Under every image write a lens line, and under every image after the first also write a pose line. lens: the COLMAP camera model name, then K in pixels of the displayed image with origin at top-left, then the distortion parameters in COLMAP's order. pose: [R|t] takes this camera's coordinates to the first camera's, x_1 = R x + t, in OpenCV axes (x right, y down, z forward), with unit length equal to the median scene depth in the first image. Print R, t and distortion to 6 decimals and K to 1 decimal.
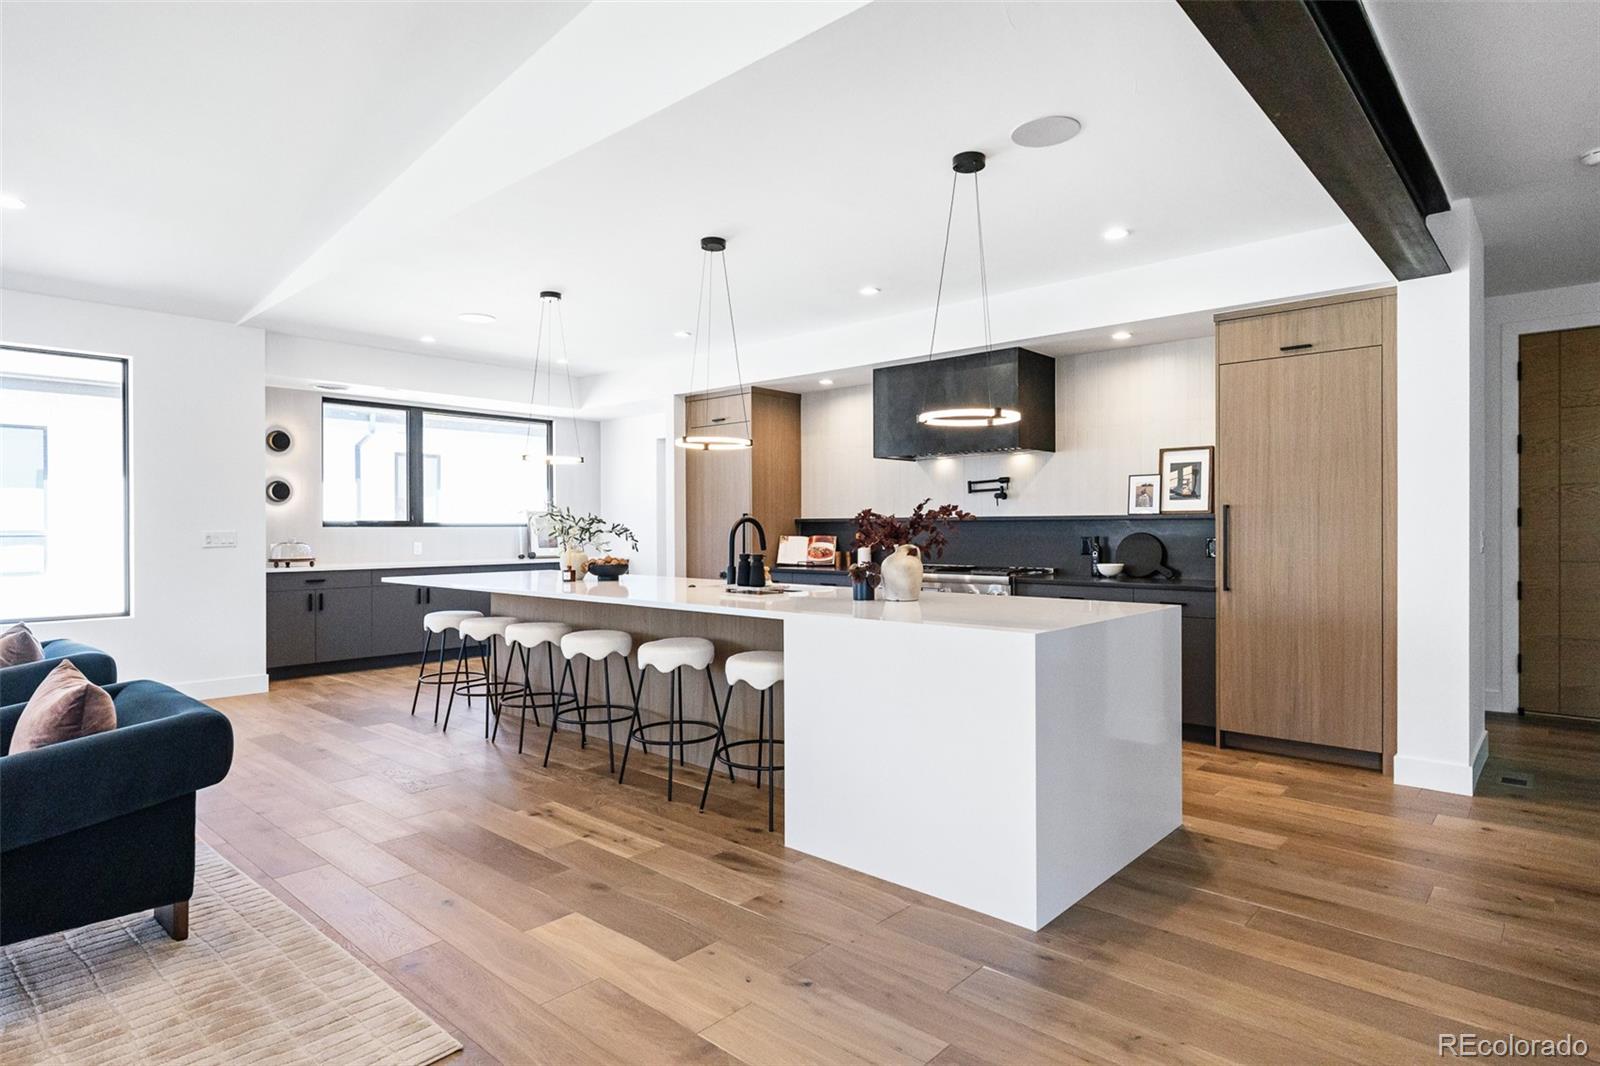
lens RADIAL K [[867.2, 0, 813.2], [0, 867.2, 528.1], [0, 0, 1]] dist [-0.001044, 0.001550]
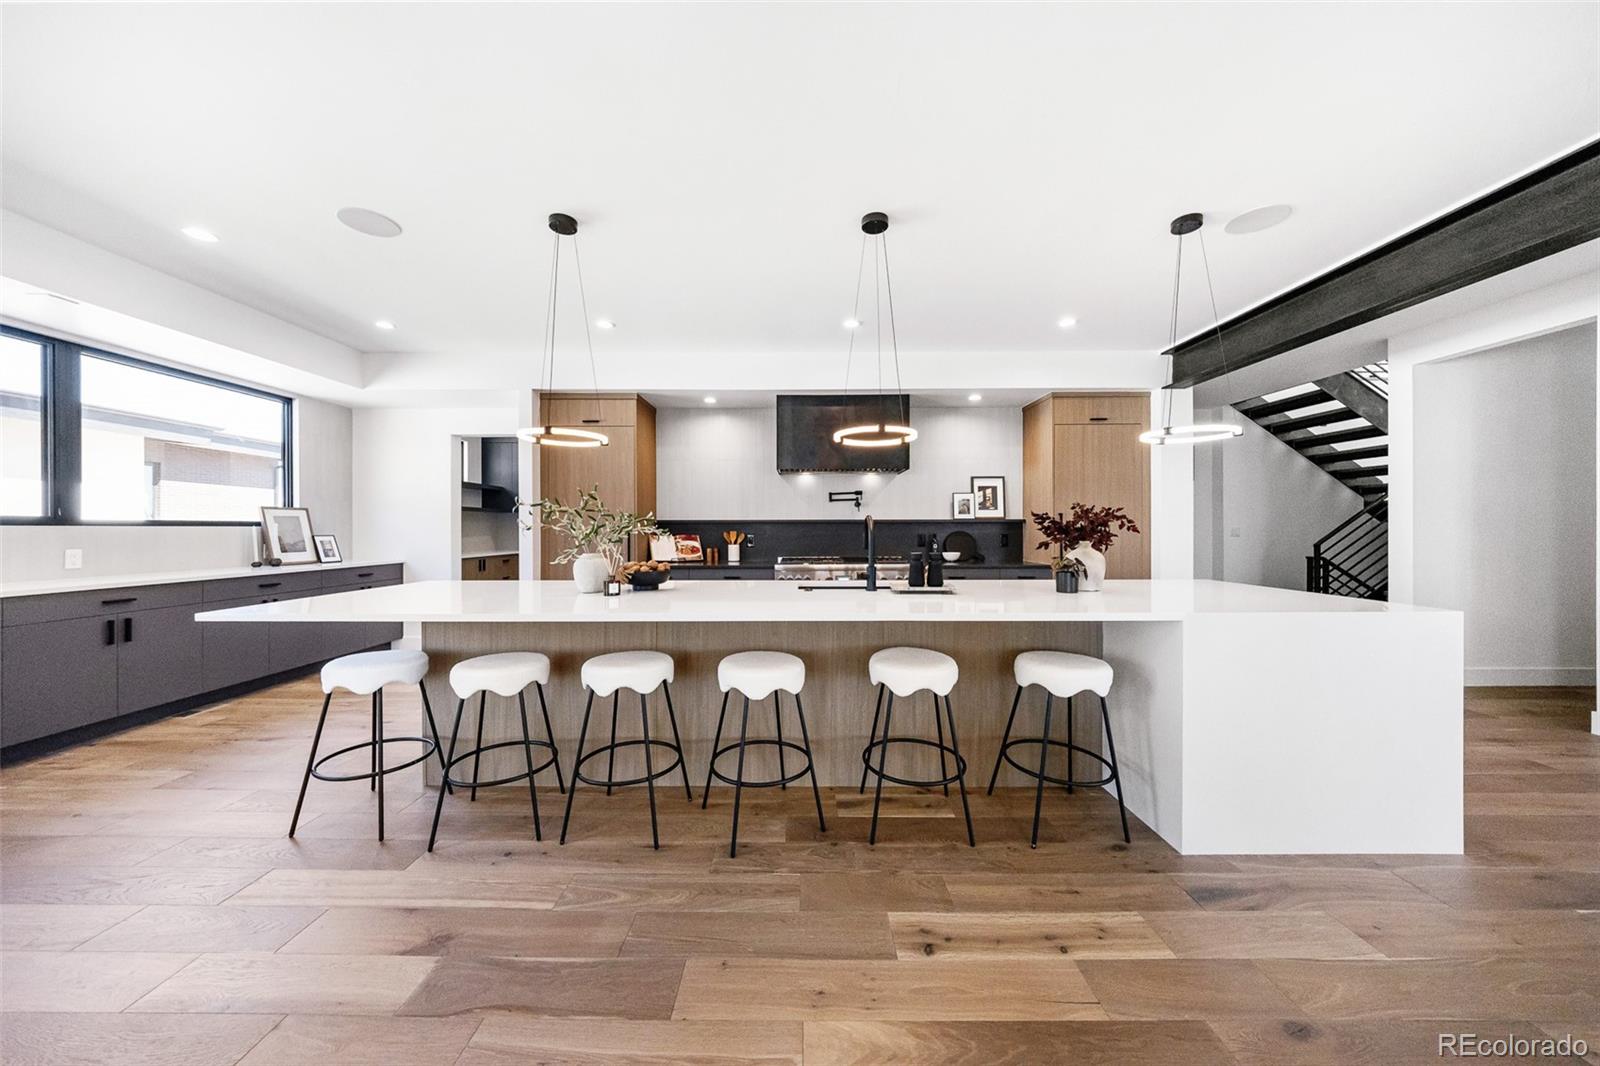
lens RADIAL K [[529.7, 0, 795.3], [0, 529.7, 528.2], [0, 0, 1]] dist [-0.005311, 0.000036]
pose [[0.751084, 0.001439, 0.660205, -0.421731], [0.000839, 0.999995, -0.003135, 0.002377], [-0.660206, 0.002909, 0.751079, 0.477345]]
